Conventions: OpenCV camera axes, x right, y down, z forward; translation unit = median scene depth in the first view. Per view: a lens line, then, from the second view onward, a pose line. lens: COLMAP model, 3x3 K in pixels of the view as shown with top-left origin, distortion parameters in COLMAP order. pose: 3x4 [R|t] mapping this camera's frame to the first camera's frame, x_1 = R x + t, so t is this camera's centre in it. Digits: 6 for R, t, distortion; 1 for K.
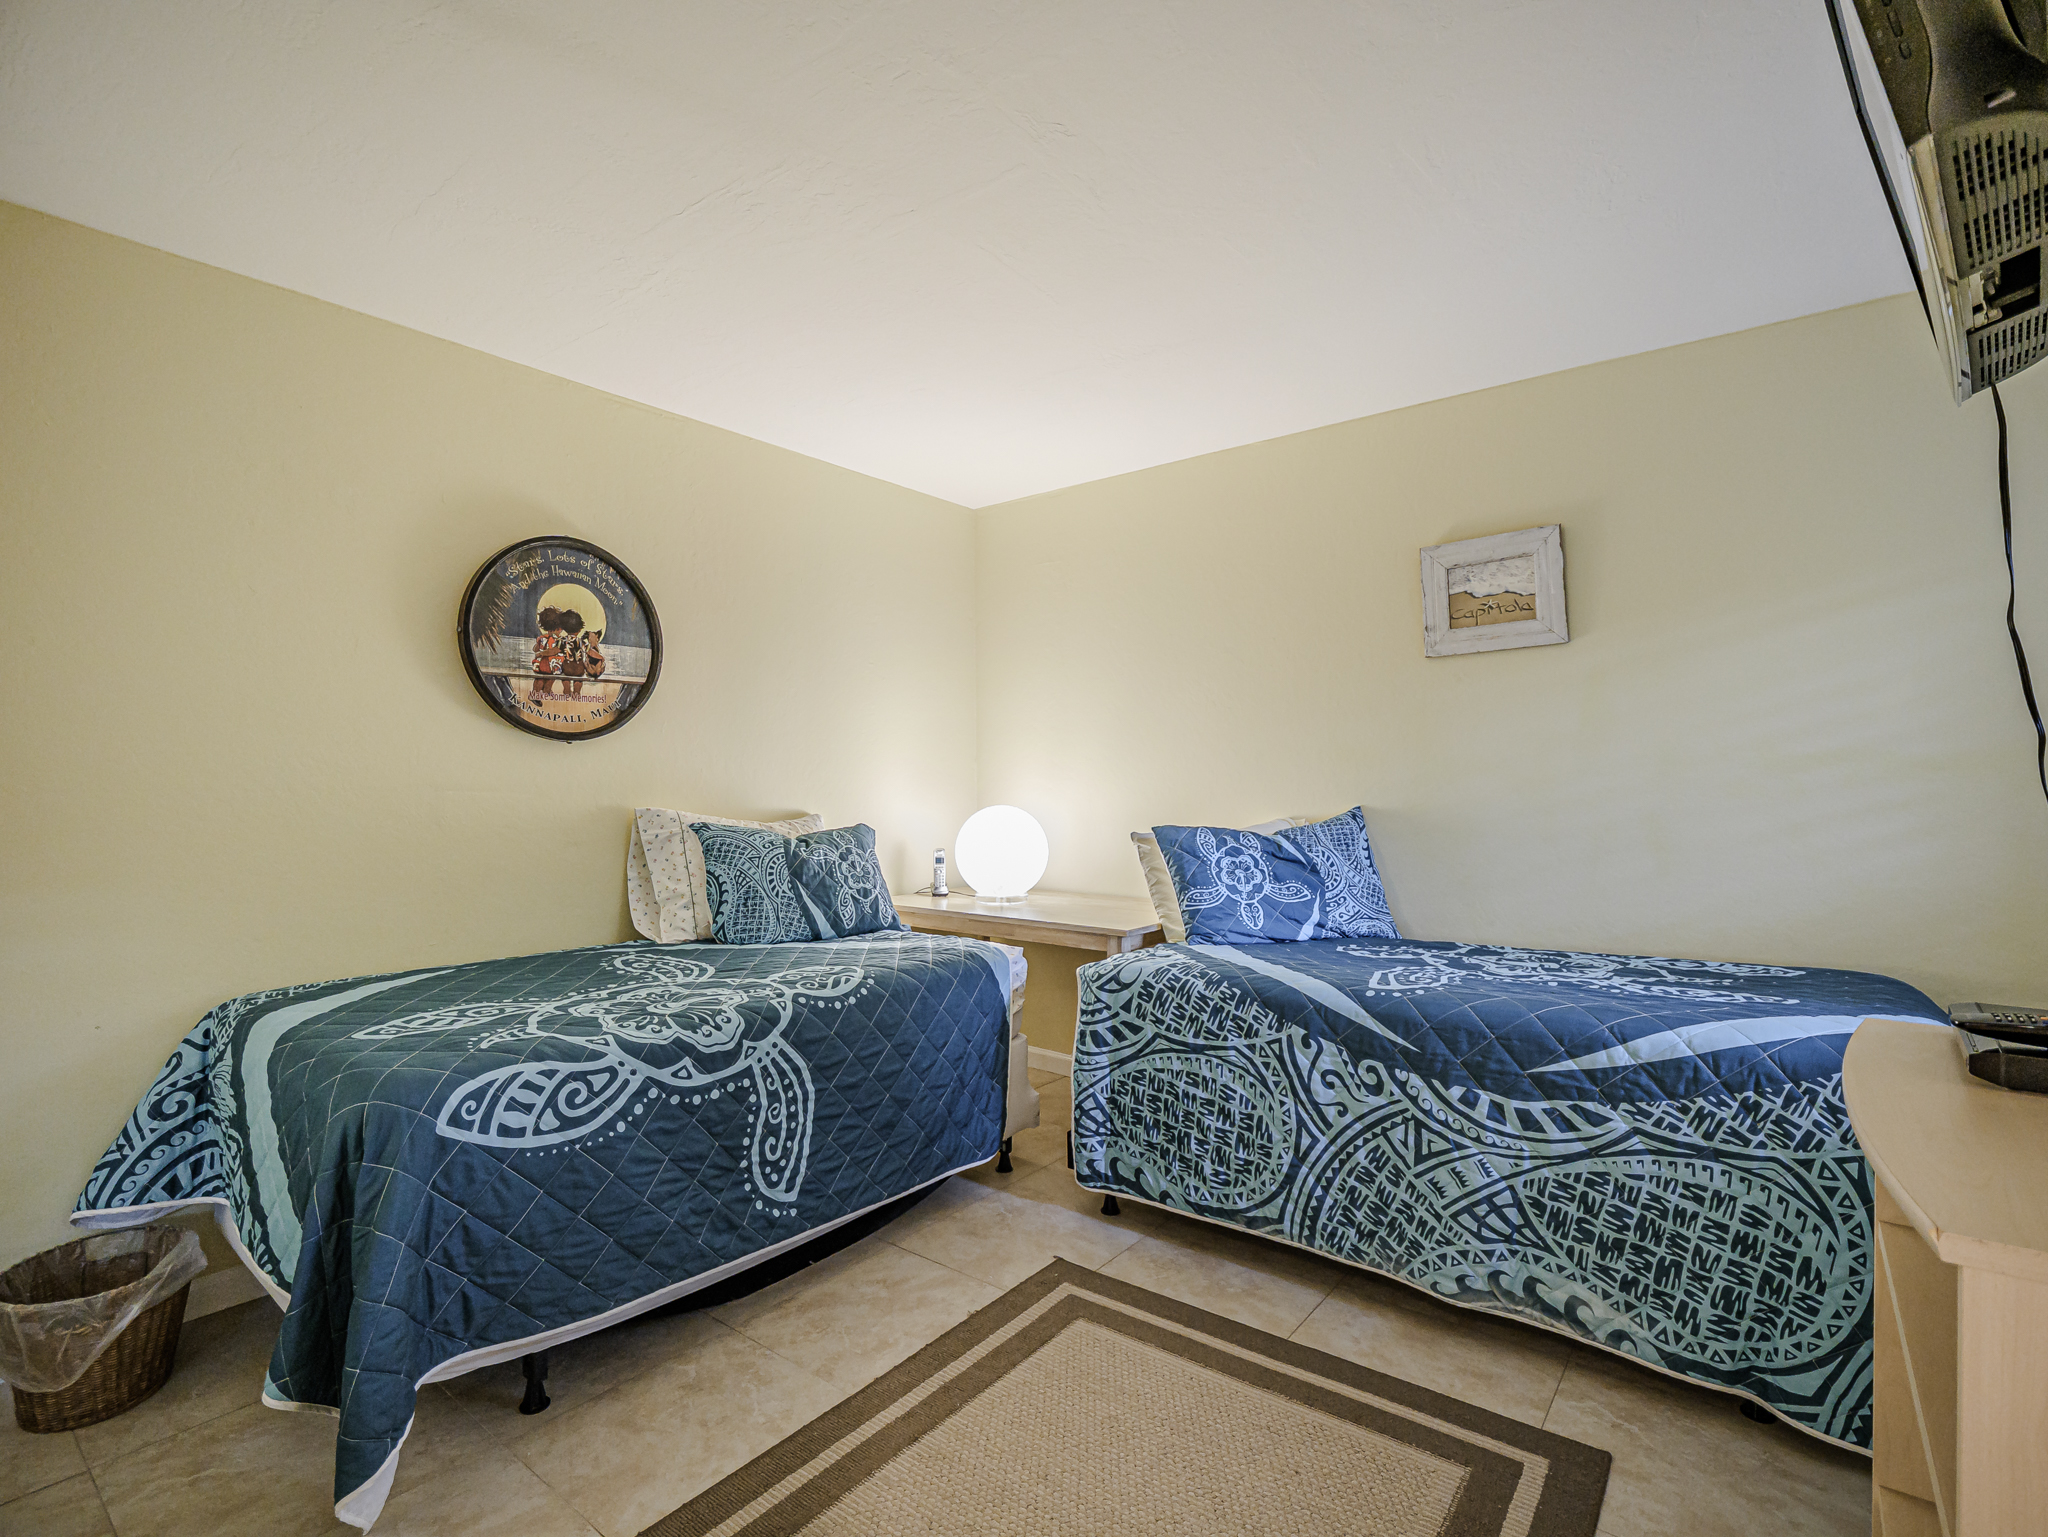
lens RADIAL K [[979.3, 0, 1012.1], [0, 979.3, 766.8], [0, 0, 1]] dist [-0.013658, -0.001494]
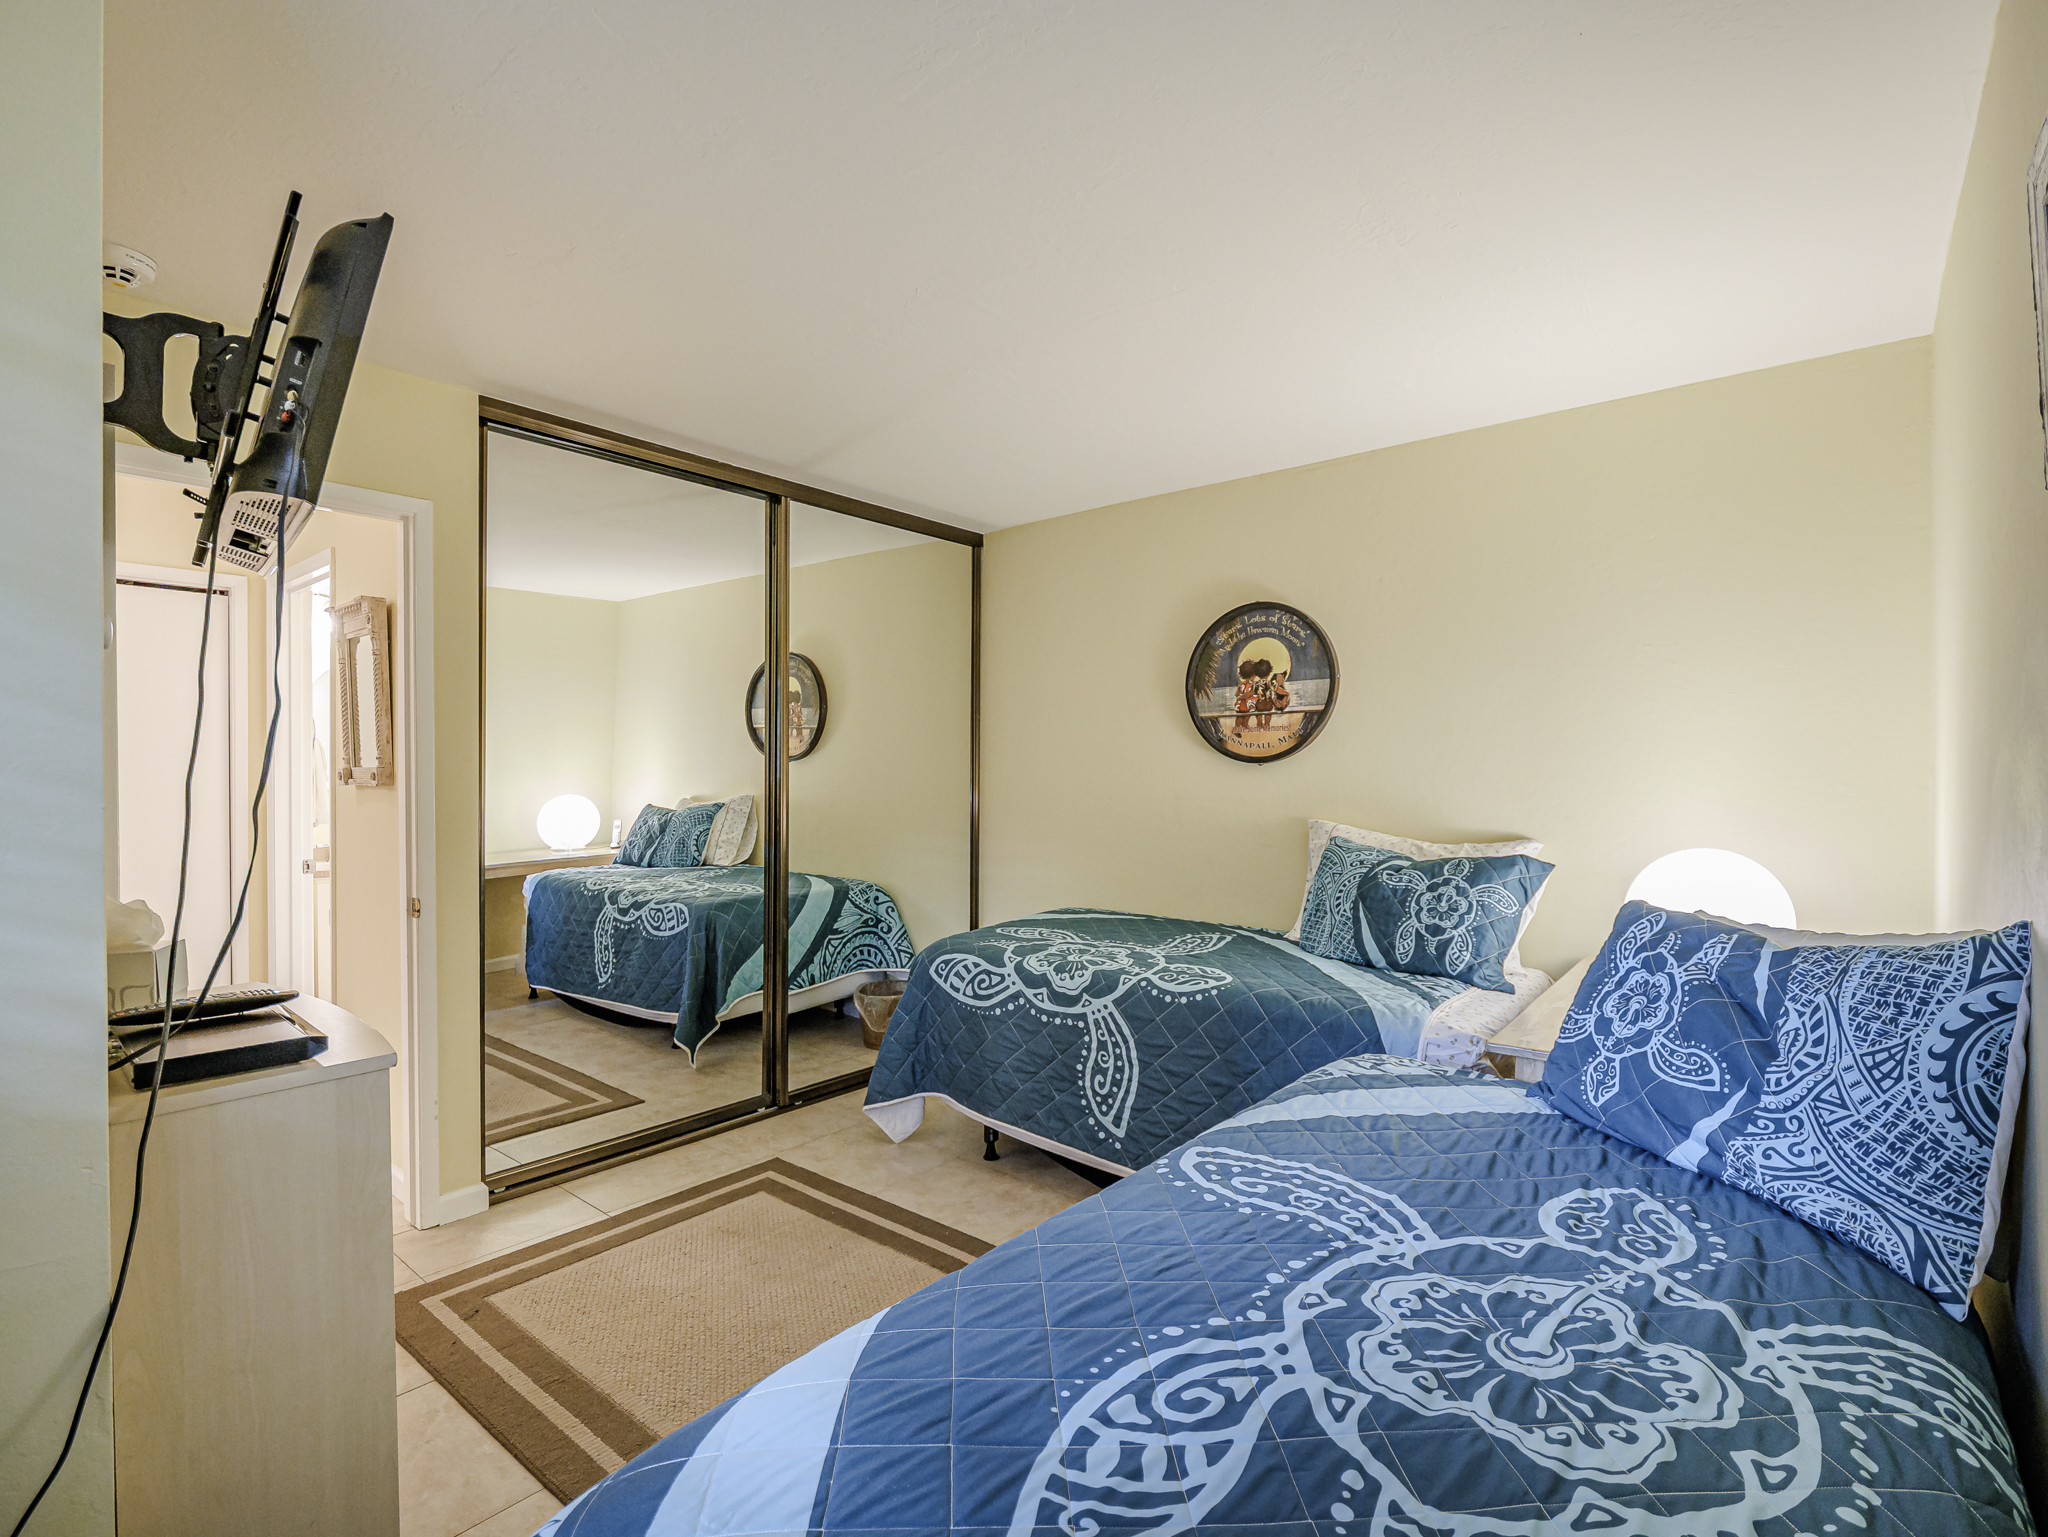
lens RADIAL K [[979.3, 0, 1013.9], [0, 979.3, 772.9], [0, 0, 1]] dist [-0.013658, -0.001494]
pose [[-0.025937, 0.006349, -0.999643, 1.023192], [0.013363, 0.999893, 0.006004, -0.032623], [0.999574, -0.013203, -0.026019, 0.893076]]
